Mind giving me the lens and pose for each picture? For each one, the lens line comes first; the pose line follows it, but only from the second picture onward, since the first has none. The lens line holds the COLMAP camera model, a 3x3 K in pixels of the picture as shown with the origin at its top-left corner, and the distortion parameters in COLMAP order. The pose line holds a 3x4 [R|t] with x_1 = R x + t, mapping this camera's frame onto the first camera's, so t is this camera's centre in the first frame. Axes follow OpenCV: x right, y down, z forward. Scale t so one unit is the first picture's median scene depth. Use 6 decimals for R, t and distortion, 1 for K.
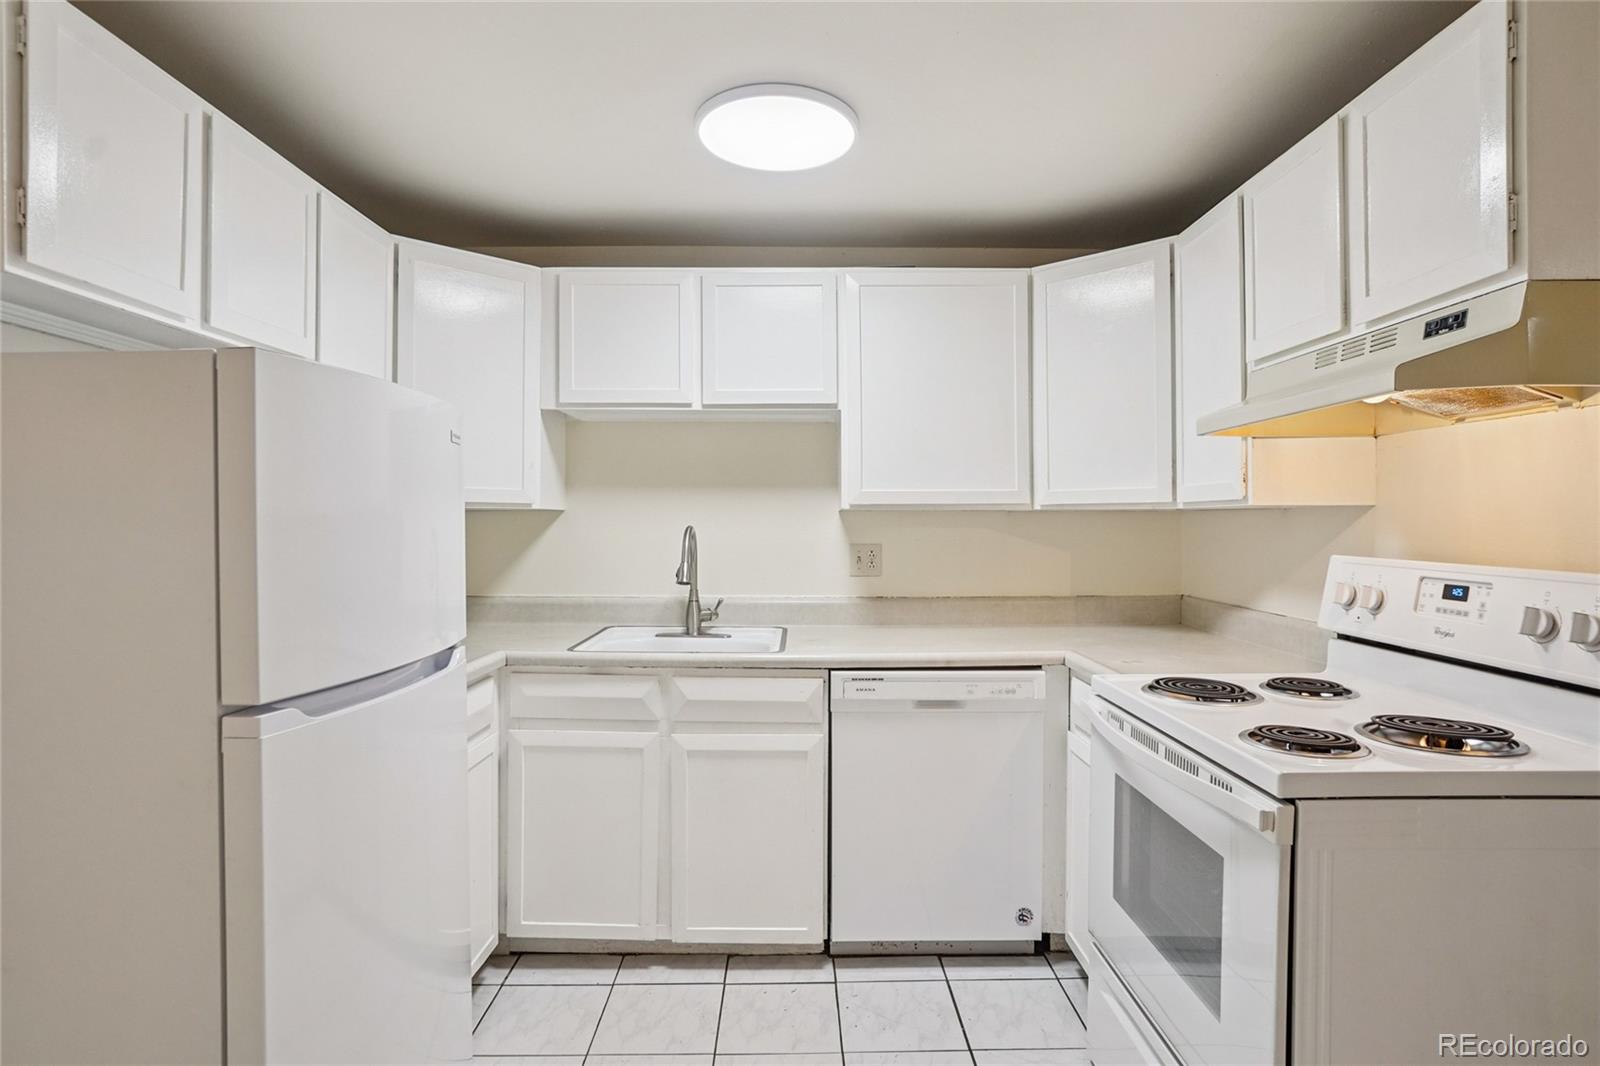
lens RADIAL K [[841.9, 0, 800.0], [0, 841.9, 533.0], [0, 0, 1]] dist [-0.019491, -0.000066]
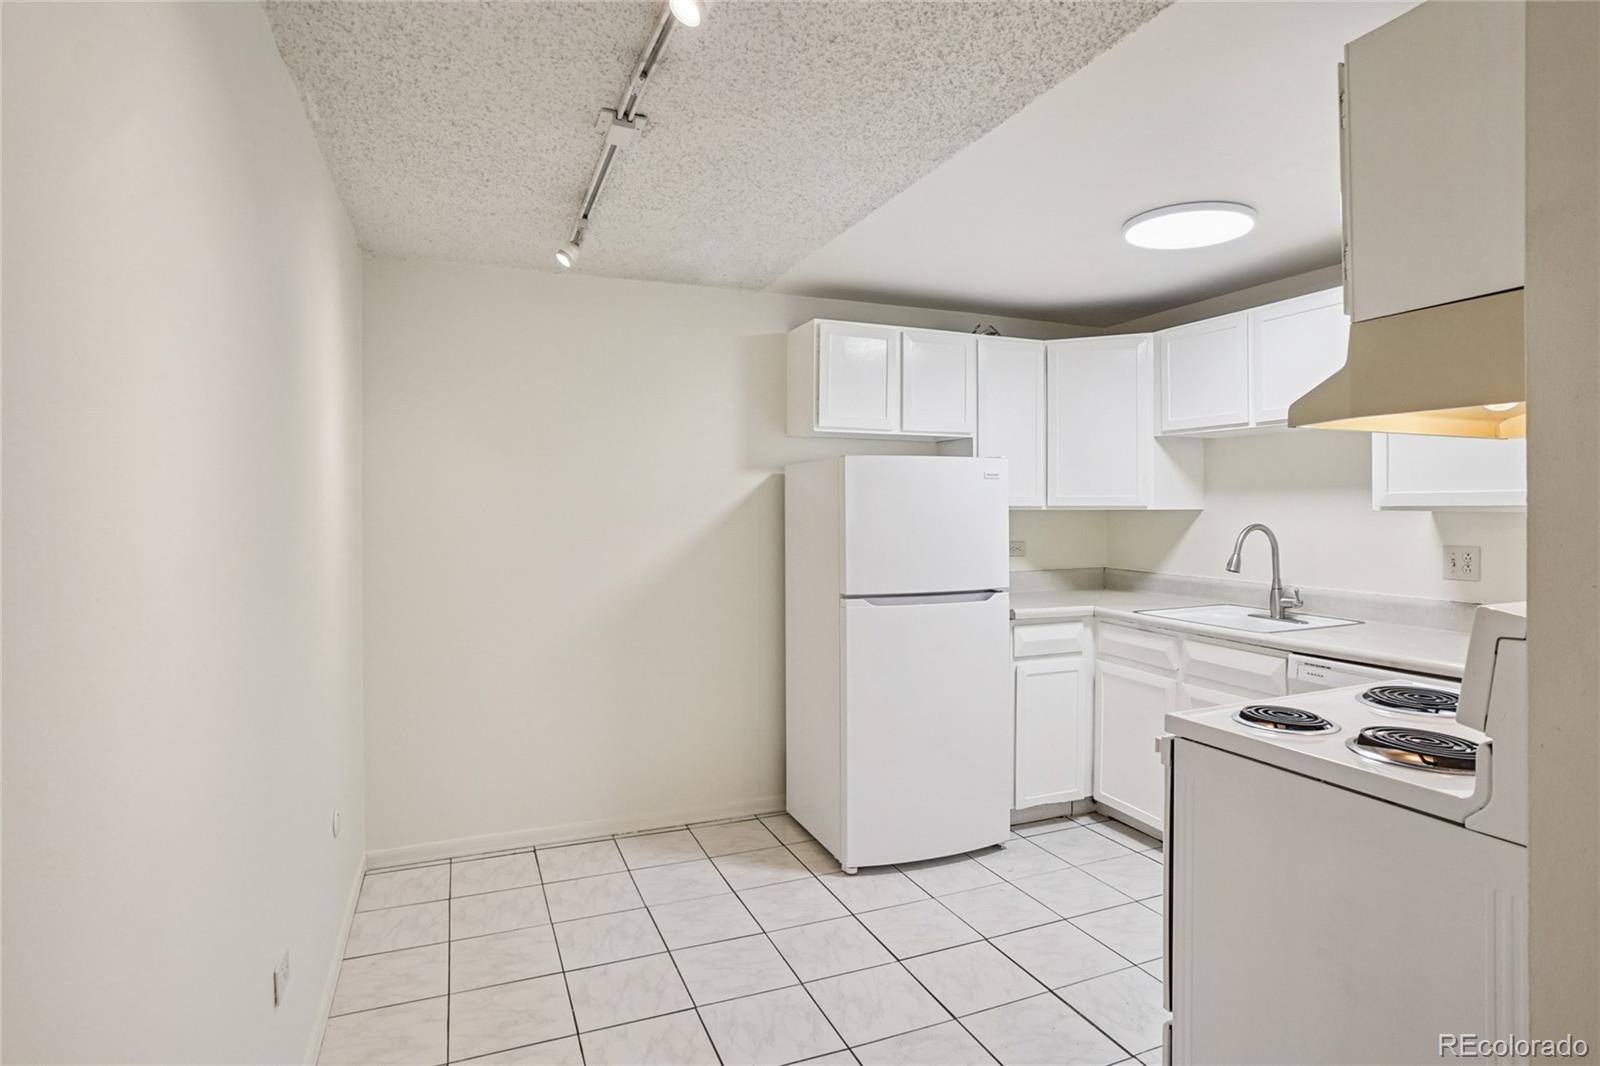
lens RADIAL K [[848.1, 0, 799.1], [0, 848.1, 522.8], [0, 0, 1]] dist [-0.000992, -0.000104]
pose [[0.375038, 0.015385, -0.926882, 0.764290], [-0.009482, 0.999874, 0.012760, -0.020261], [0.926961, 0.004003, 0.375136, -0.049654]]
